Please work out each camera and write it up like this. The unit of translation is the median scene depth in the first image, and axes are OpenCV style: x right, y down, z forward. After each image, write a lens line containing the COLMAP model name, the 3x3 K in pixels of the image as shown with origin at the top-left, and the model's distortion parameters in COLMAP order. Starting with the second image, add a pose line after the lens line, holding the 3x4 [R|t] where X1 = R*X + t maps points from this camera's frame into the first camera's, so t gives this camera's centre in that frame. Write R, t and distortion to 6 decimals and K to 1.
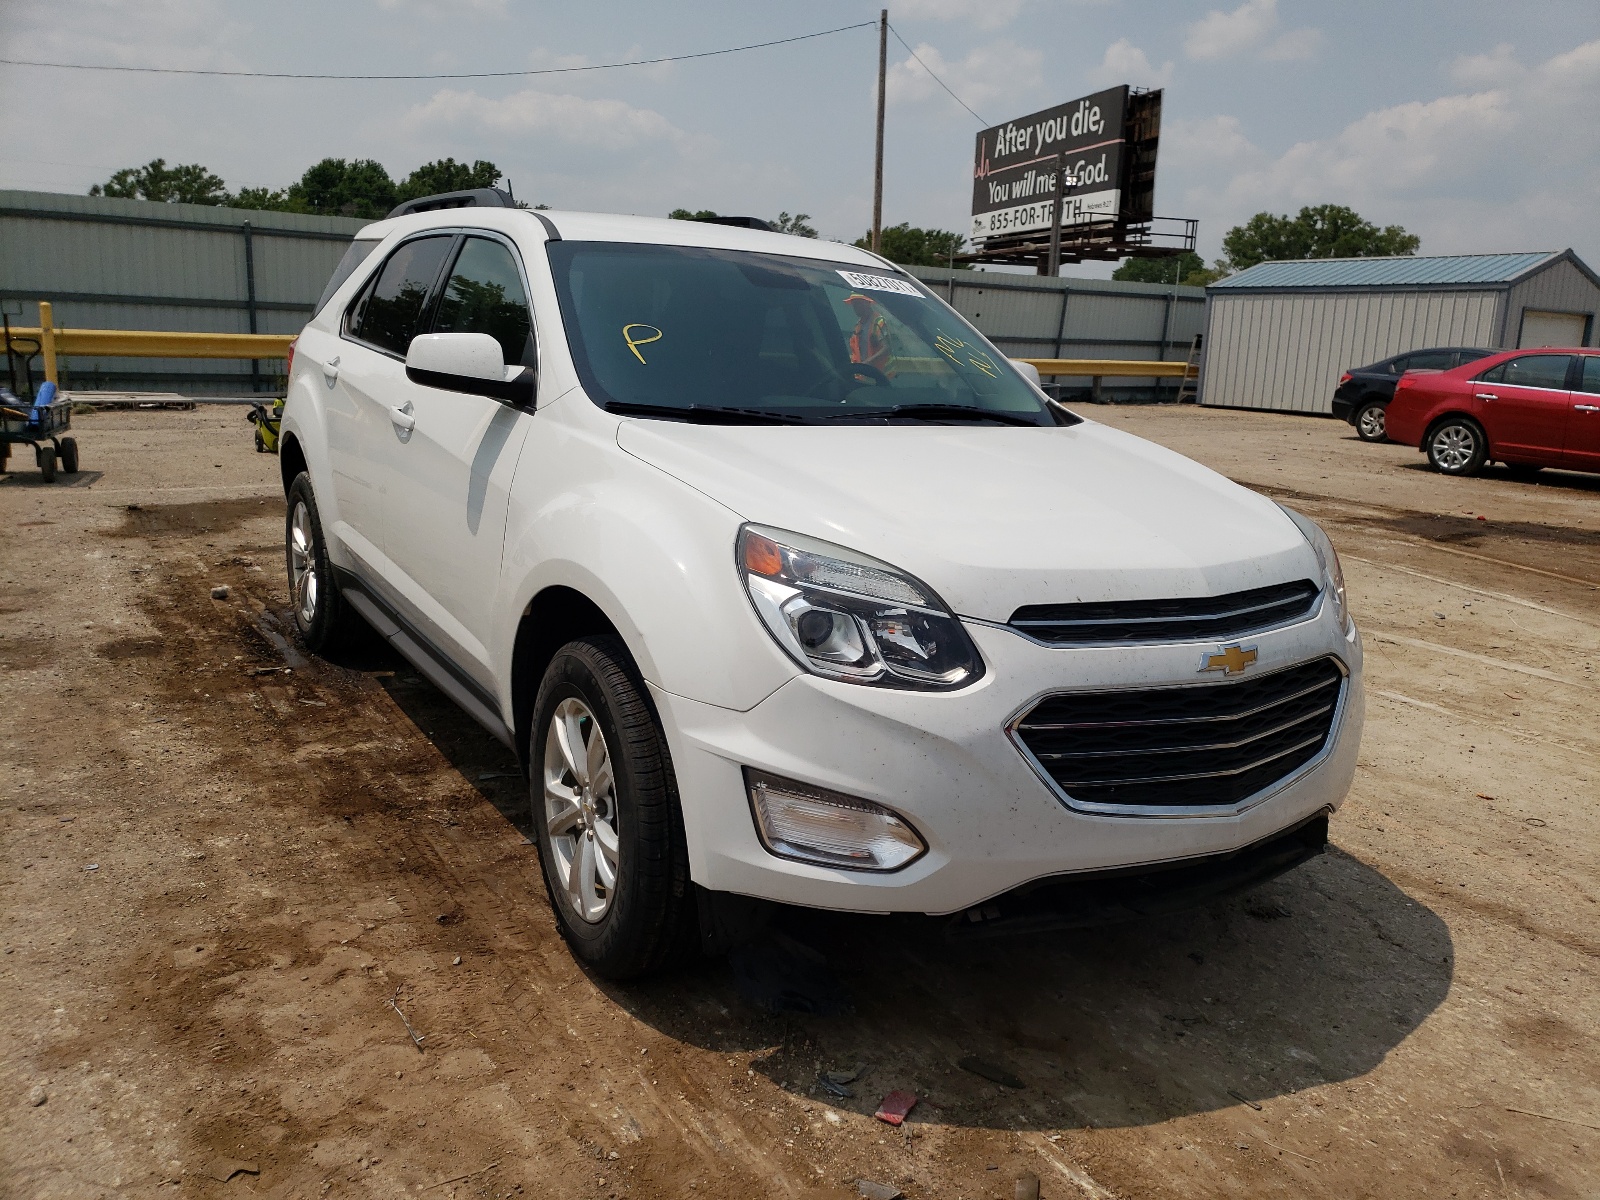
lens RADIAL K [[1217.7, 0, 843.2], [0, 1217.7, 598.1], [0, 0, 1]] dist [0.000627, 0.005684]
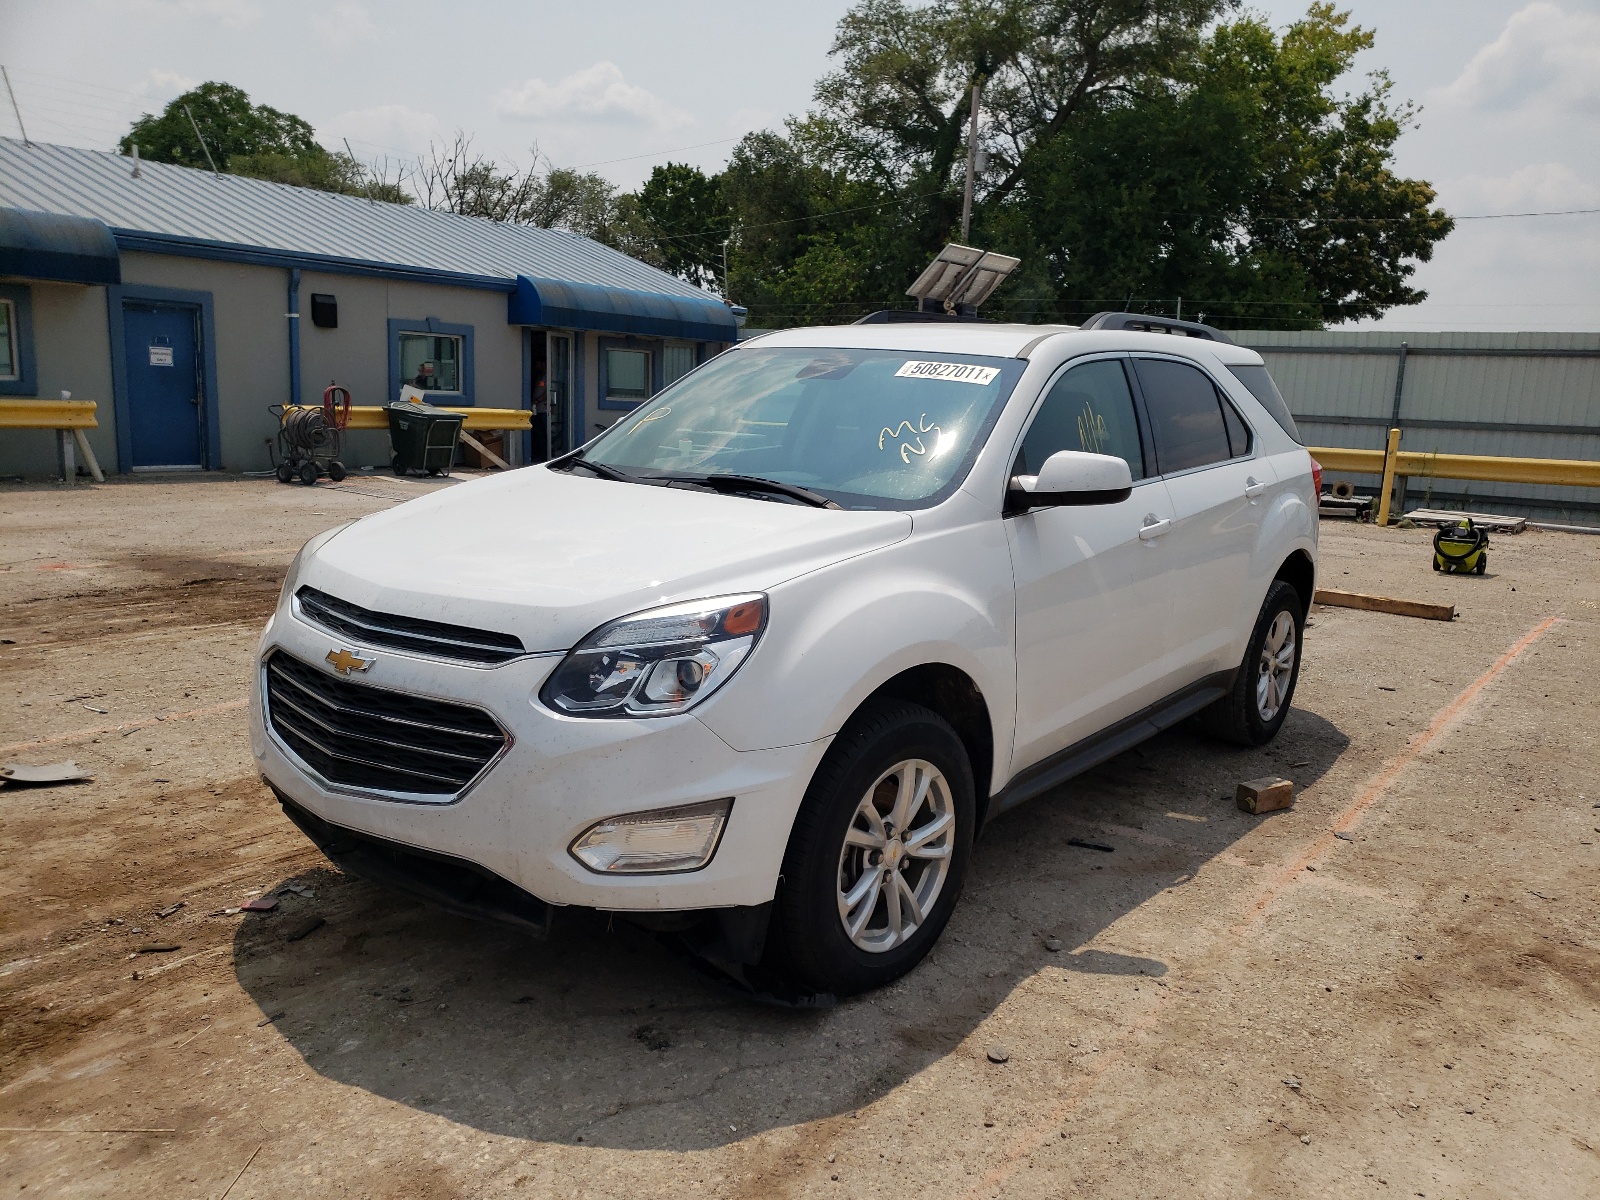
lens RADIAL K [[1217.7, 0, 843.2], [0, 1217.7, 598.1], [0, 0, 1]] dist [0.000627, 0.005684]
pose [[0.365219, 0.119523, -0.923217, 1.162852], [-0.219033, 0.974915, 0.039568, -0.119089], [0.904787, 0.187764, 0.382237, 0.710269]]
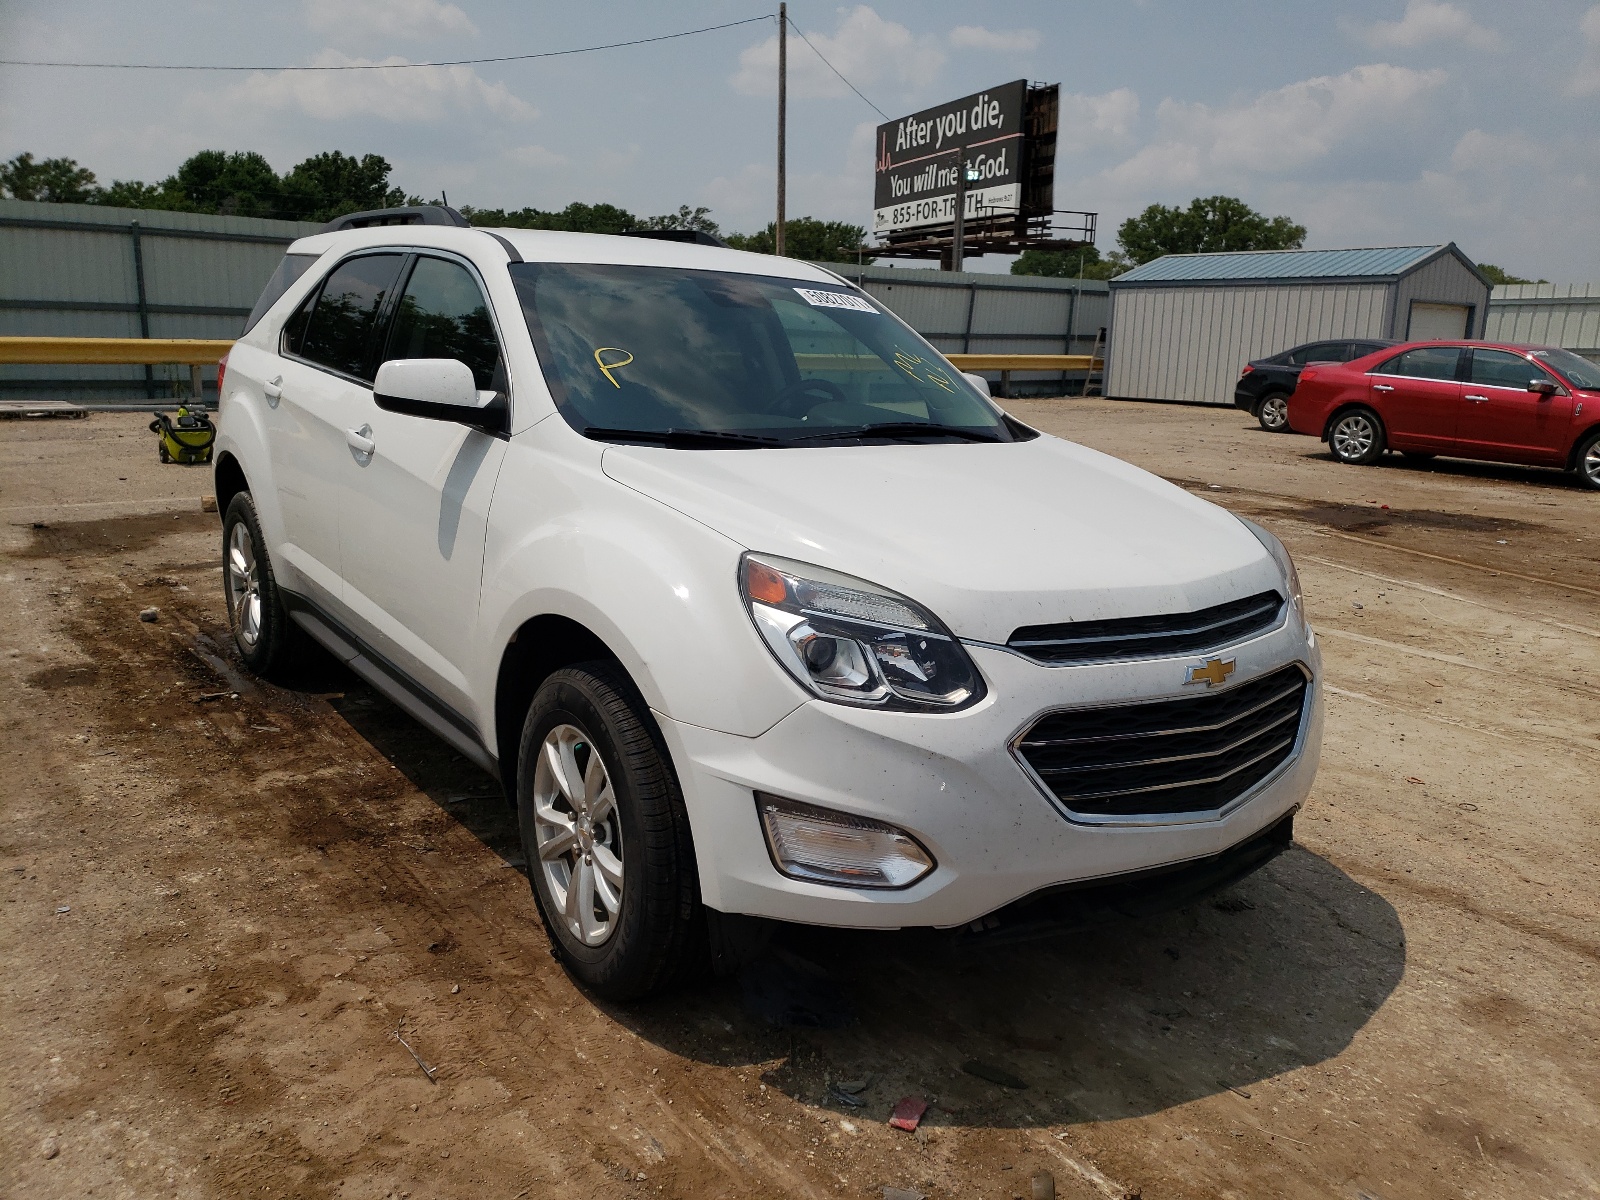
lens RADIAL K [[1217.9, 0, 833.4], [0, 1217.9, 602.8], [0, 0, 1]] dist [0.003188, 0.000527]
pose [[0.997453, -0.024849, 0.066863, -0.055148], [0.024232, 0.999656, 0.010016, -0.019769], [-0.067089, -0.008371, 0.997712, -0.018000]]
